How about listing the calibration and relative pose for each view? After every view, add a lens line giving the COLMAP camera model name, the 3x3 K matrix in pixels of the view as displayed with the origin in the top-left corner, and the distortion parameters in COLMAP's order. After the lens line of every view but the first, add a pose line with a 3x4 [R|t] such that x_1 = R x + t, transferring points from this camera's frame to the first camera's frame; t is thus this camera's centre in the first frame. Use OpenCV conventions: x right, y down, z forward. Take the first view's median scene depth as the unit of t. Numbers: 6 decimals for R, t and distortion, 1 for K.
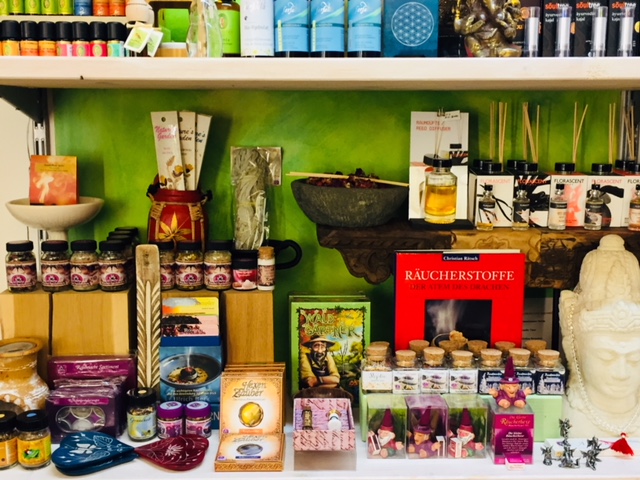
lens RADIAL K [[788.5, 0, 319.3], [0, 788.5, 240.6], [0, 0, 1]] dist [0.008962, 0.000000]
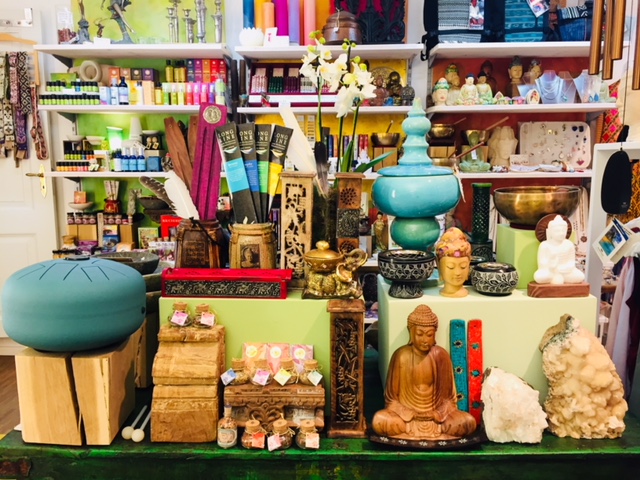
lens RADIAL K [[538.8, 0, 320.9], [0, 538.8, 239.3], [0, 0, 1]] dist [0.014961, 0.002503]
pose [[0.999927, 0.001160, -0.012051, 0.975007], [-0.000973, 0.999879, 0.015522, 0.096806], [0.012068, -0.015509, 0.999807, -1.832830]]
